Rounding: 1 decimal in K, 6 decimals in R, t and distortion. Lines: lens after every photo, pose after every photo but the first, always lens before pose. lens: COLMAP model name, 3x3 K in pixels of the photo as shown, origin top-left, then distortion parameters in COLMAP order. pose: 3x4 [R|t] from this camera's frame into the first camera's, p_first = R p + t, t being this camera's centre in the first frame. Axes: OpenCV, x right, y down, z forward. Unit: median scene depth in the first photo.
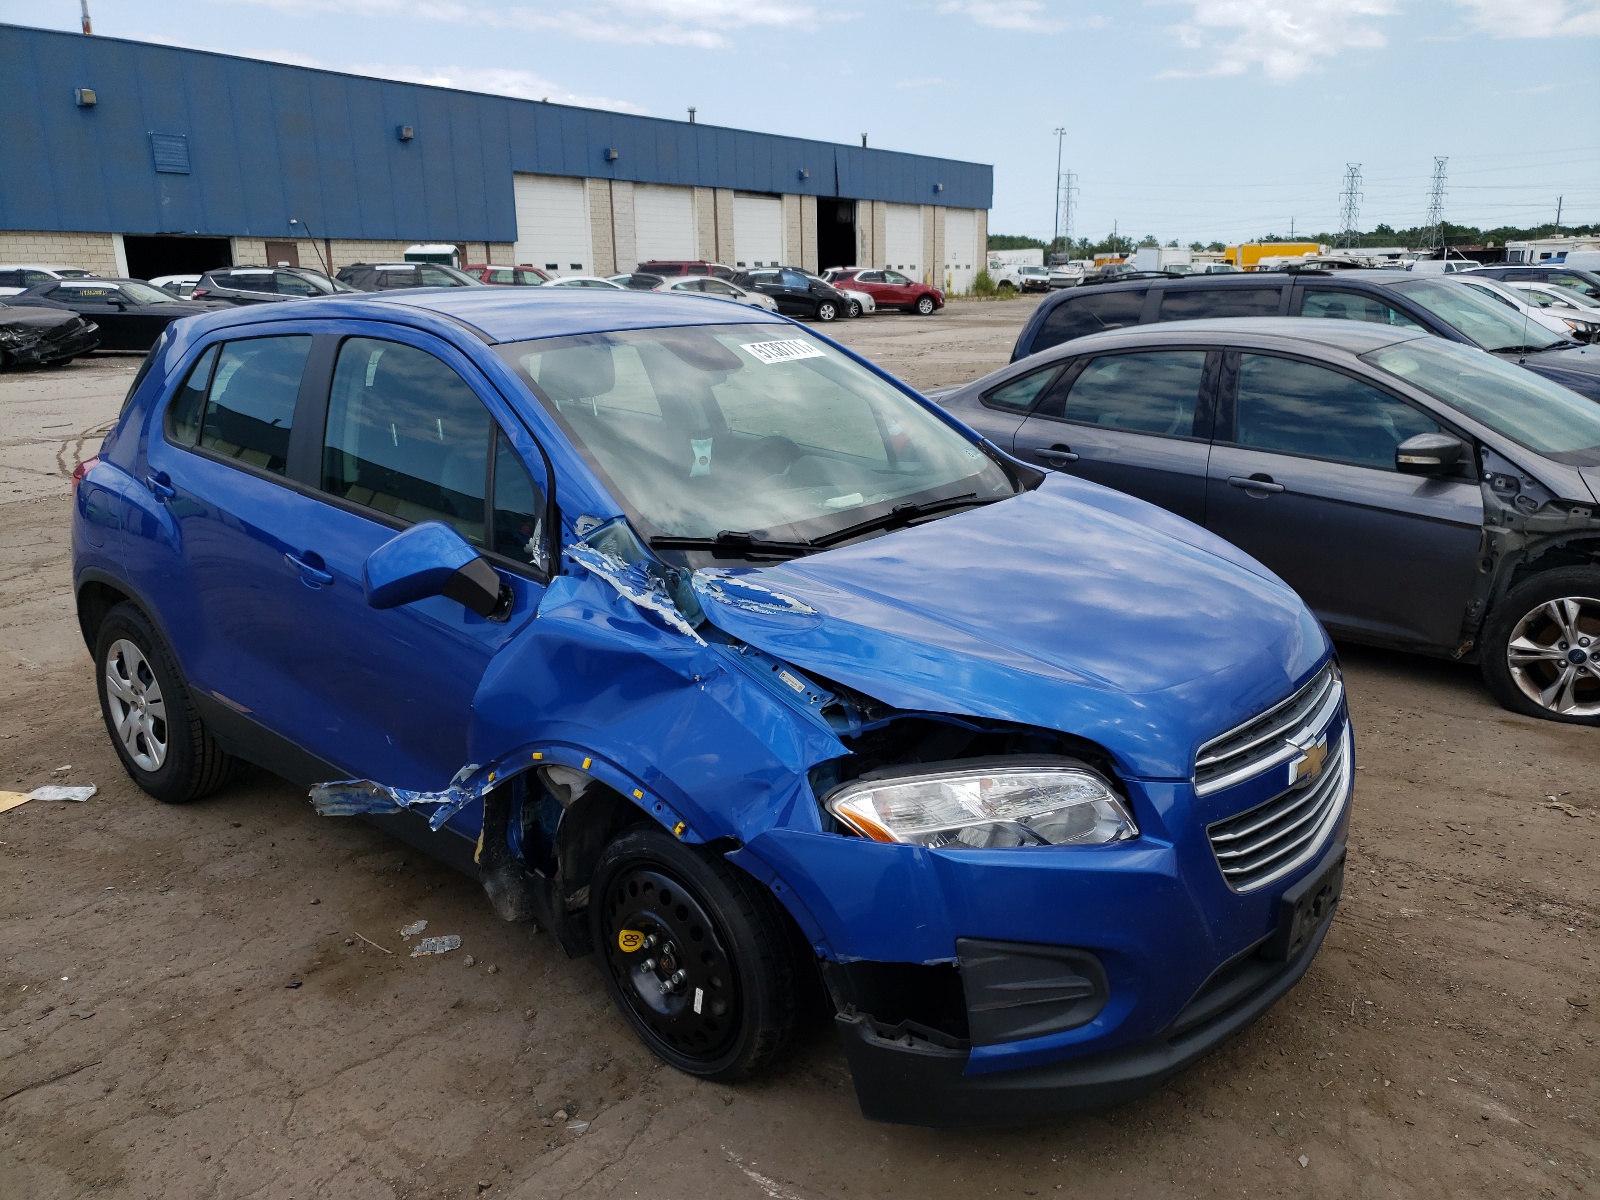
lens RADIAL K [[1222.0, 0, 799.8], [0, 1222.0, 600.5], [0, 0, 1]] dist [0.043789, 0.002496]
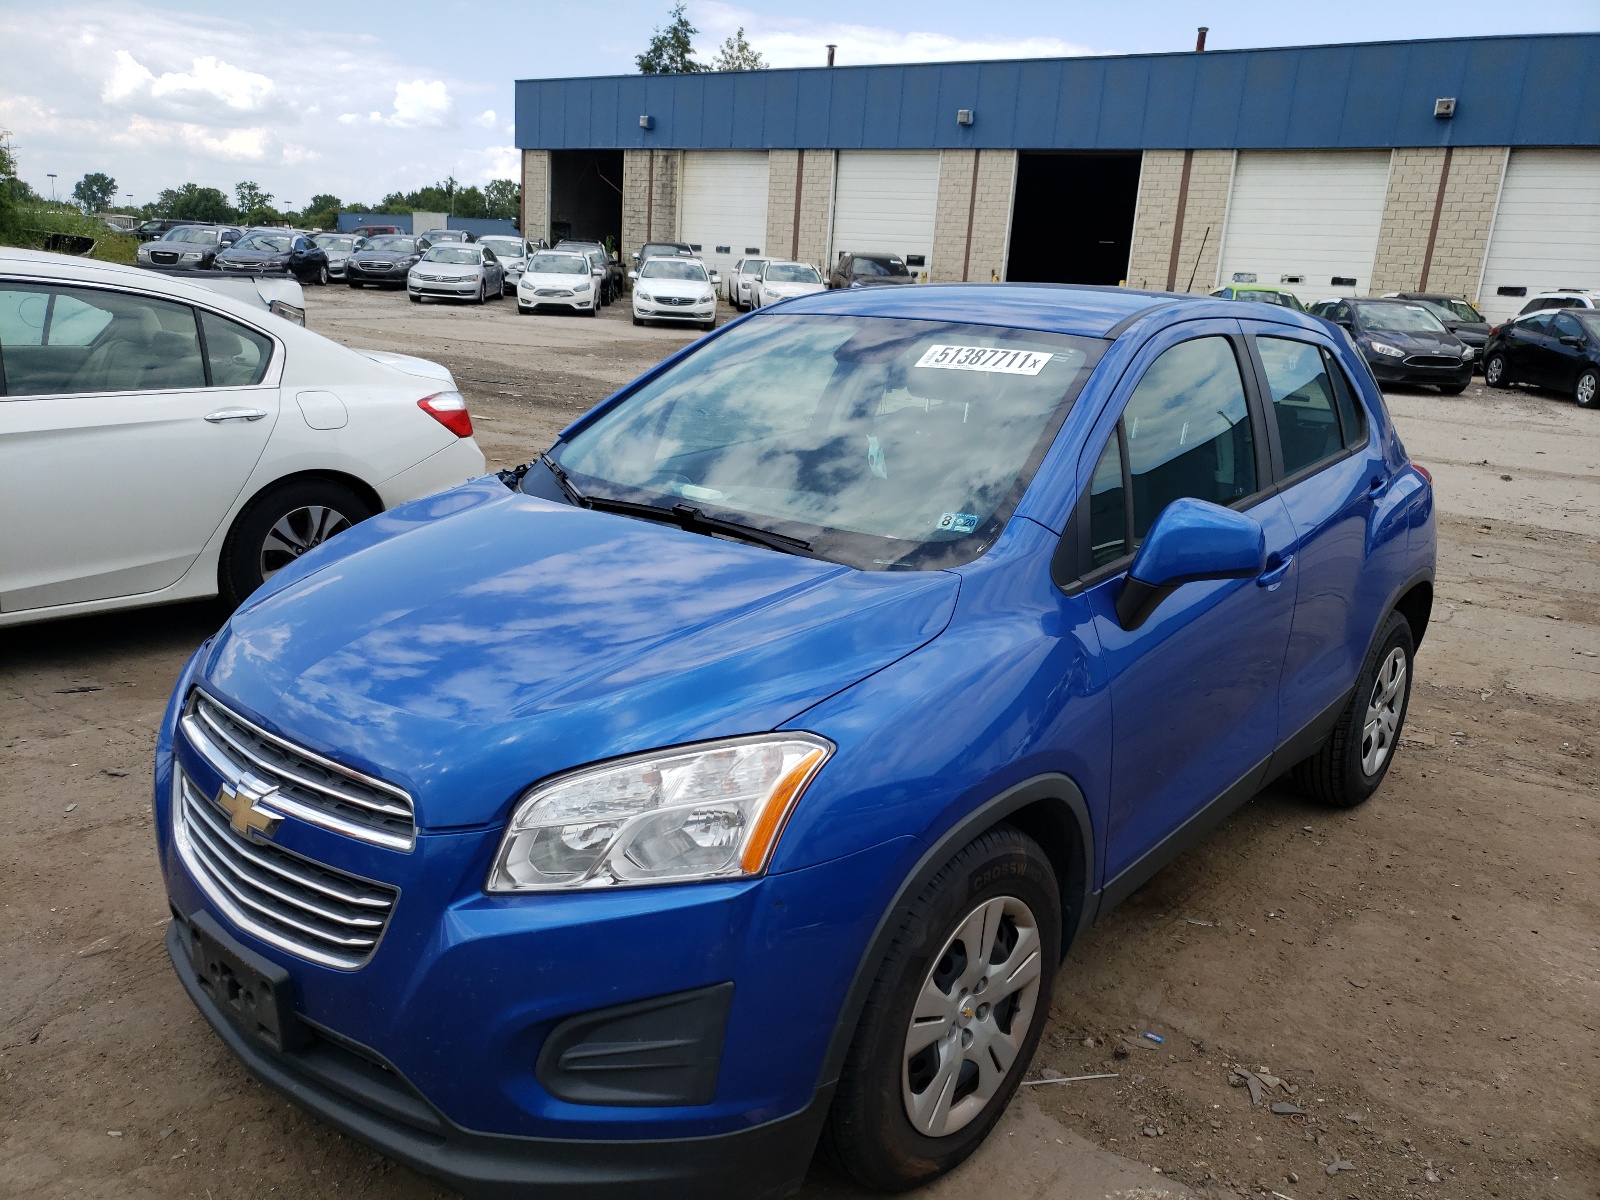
lens RADIAL K [[1222.0, 0, 798.8], [0, 1222.0, 599.2], [0, 0, 1]] dist [0.043789, 0.002496]
pose [[0.076614, 0.274274, -0.958595, 0.720993], [-0.313002, 0.919435, 0.238053, -0.256162], [0.946657, 0.281804, 0.156289, 0.941758]]
